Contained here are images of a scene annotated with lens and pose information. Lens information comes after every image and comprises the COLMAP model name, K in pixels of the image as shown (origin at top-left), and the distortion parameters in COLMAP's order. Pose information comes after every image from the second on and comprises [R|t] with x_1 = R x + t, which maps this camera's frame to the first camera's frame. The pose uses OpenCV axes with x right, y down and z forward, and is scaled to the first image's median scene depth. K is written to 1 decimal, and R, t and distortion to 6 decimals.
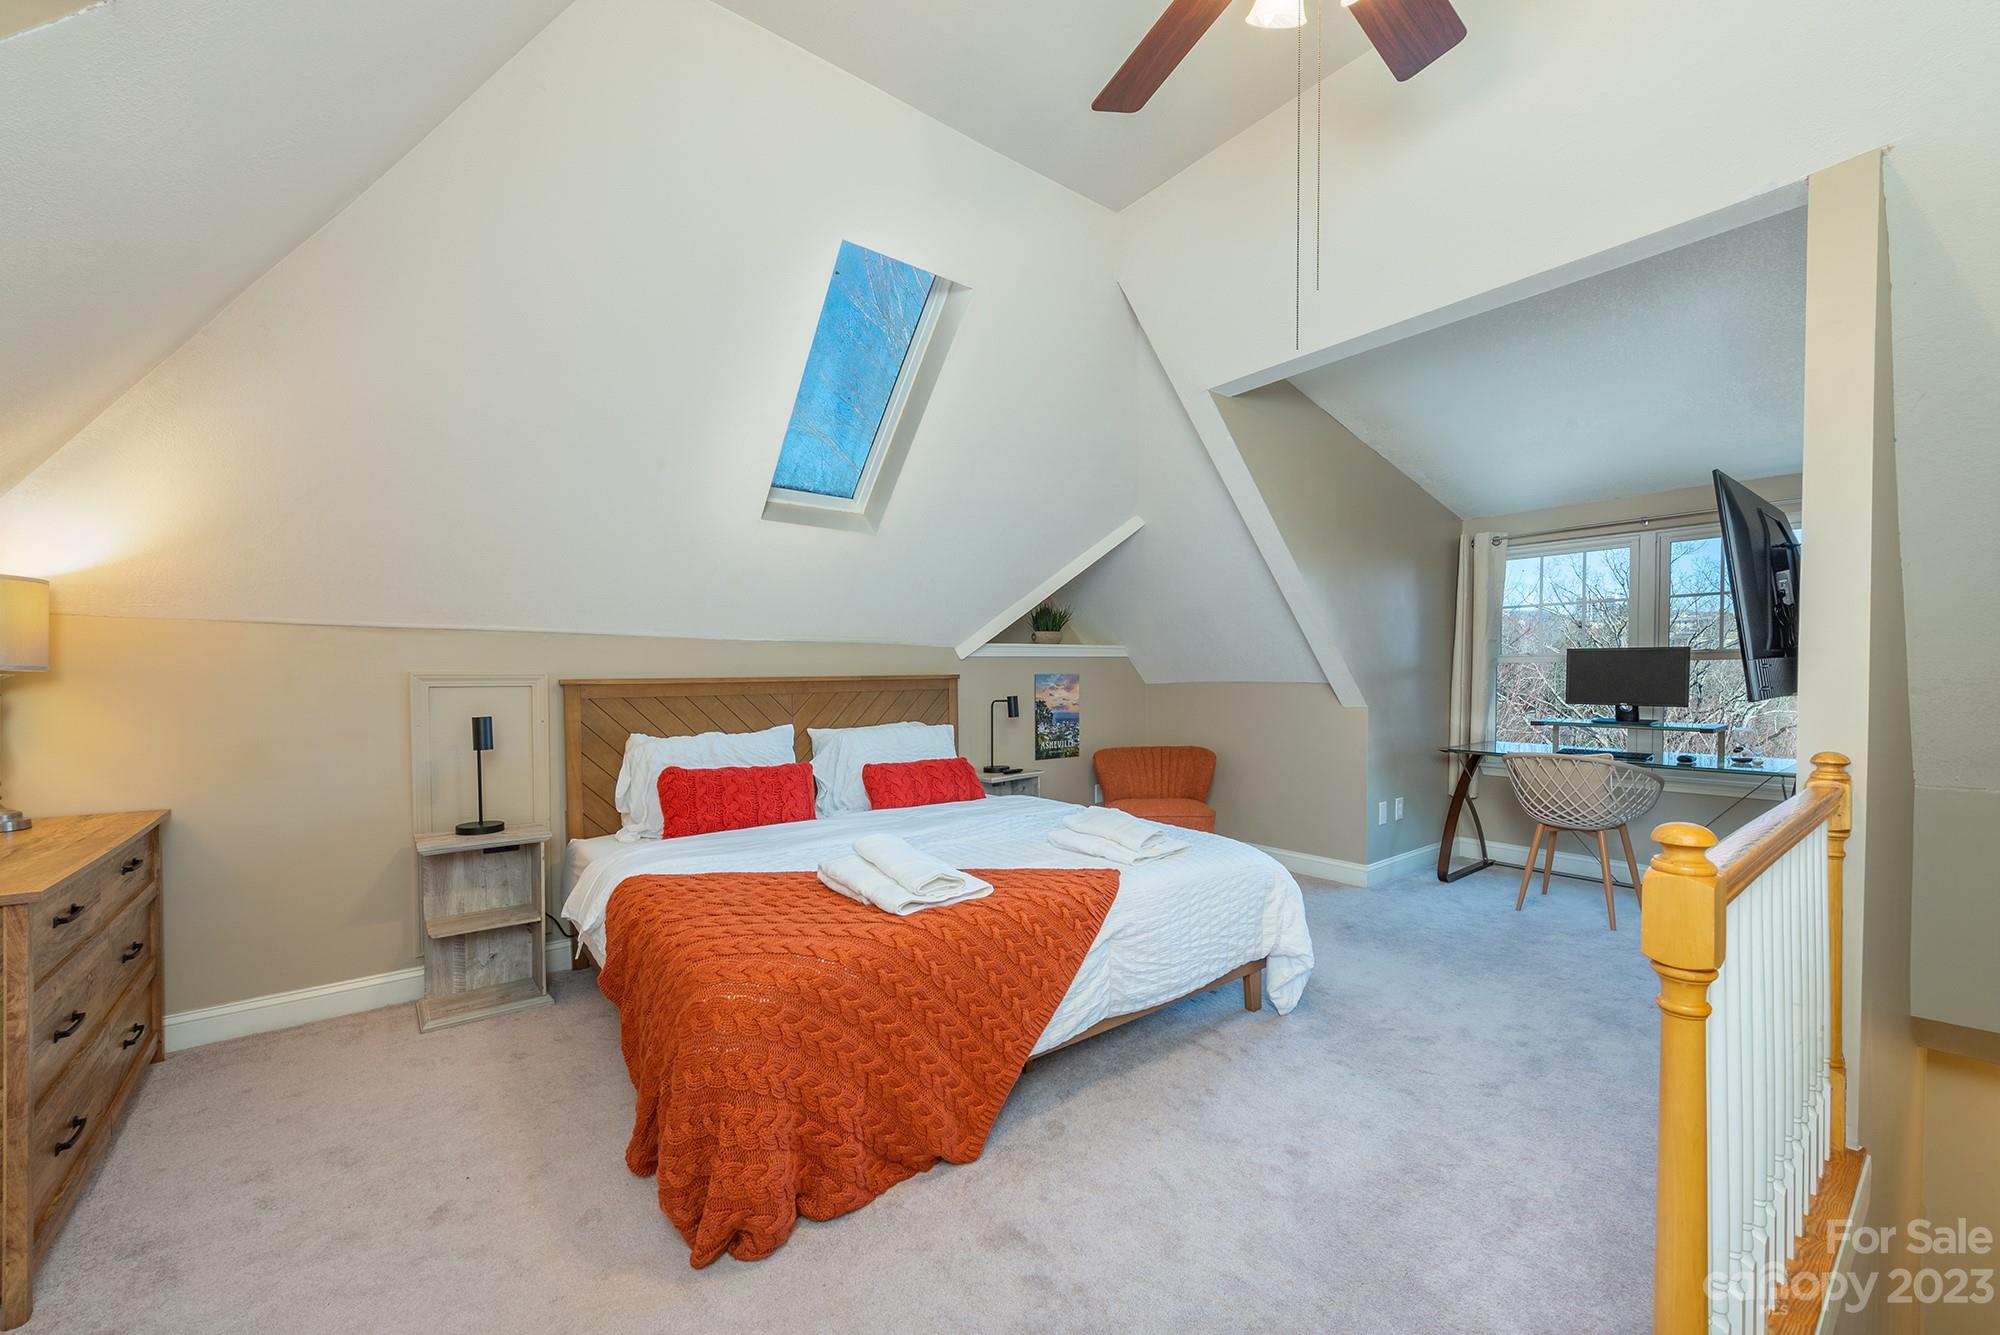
lens RADIAL K [[782.3, 0, 1000.0], [0, 782.3, 667.5], [0, 0, 1]] dist [-0.007435, -0.000019]
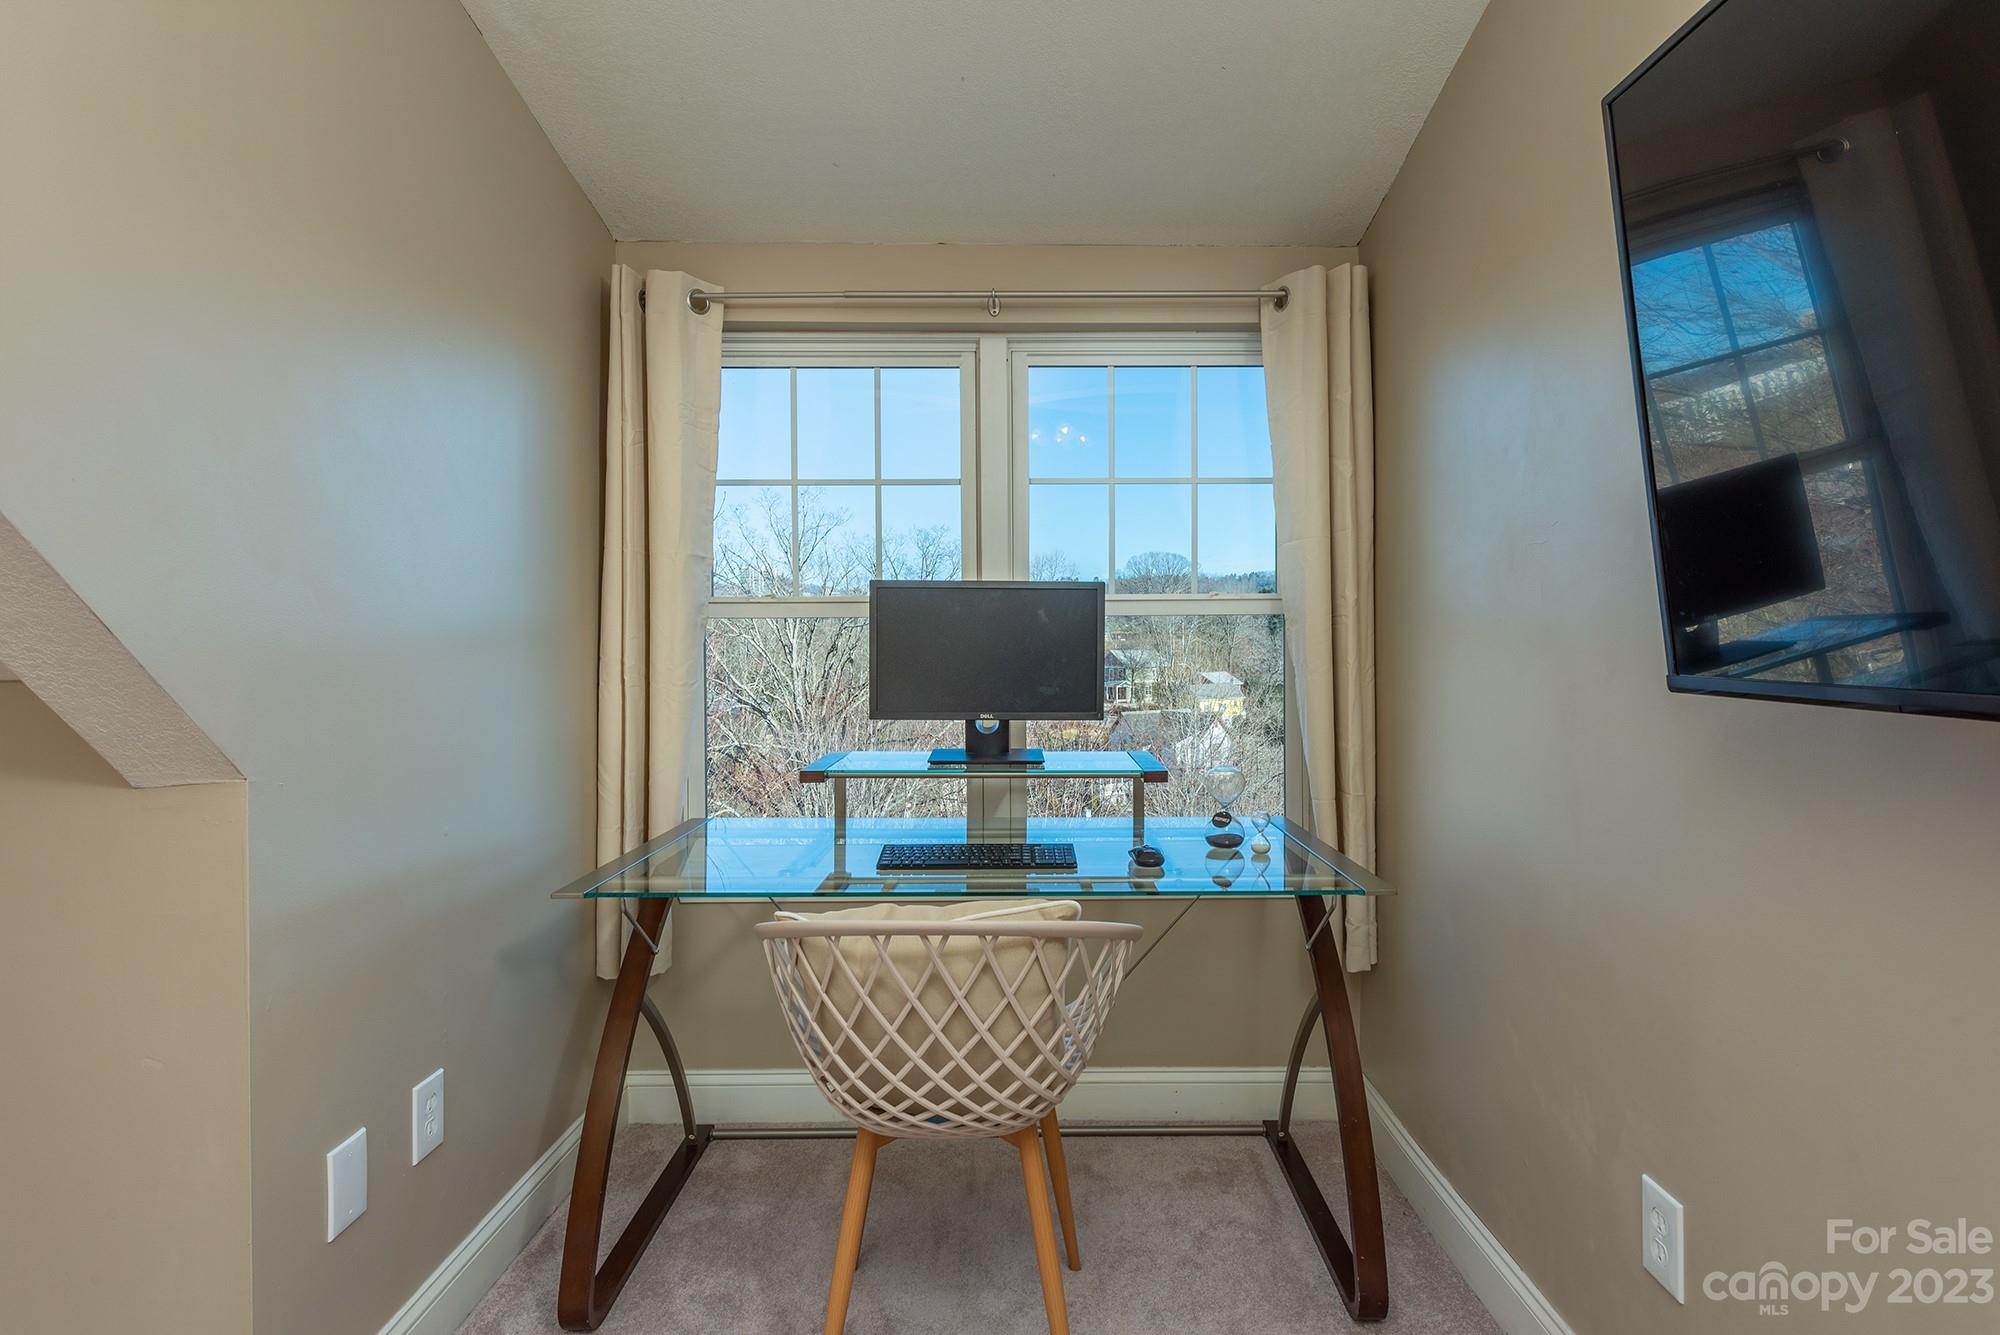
lens RADIAL K [[983.0, 0, 1000.0], [0, 983.0, 667.5], [0, 0, 1]] dist [0.048417, 0.000058]
pose [[0.626456, -0.028672, 0.778929, 0.370910], [0.008750, 0.999519, 0.029755, 0.004826], [-0.779407, -0.011824, 0.626406, 0.623823]]
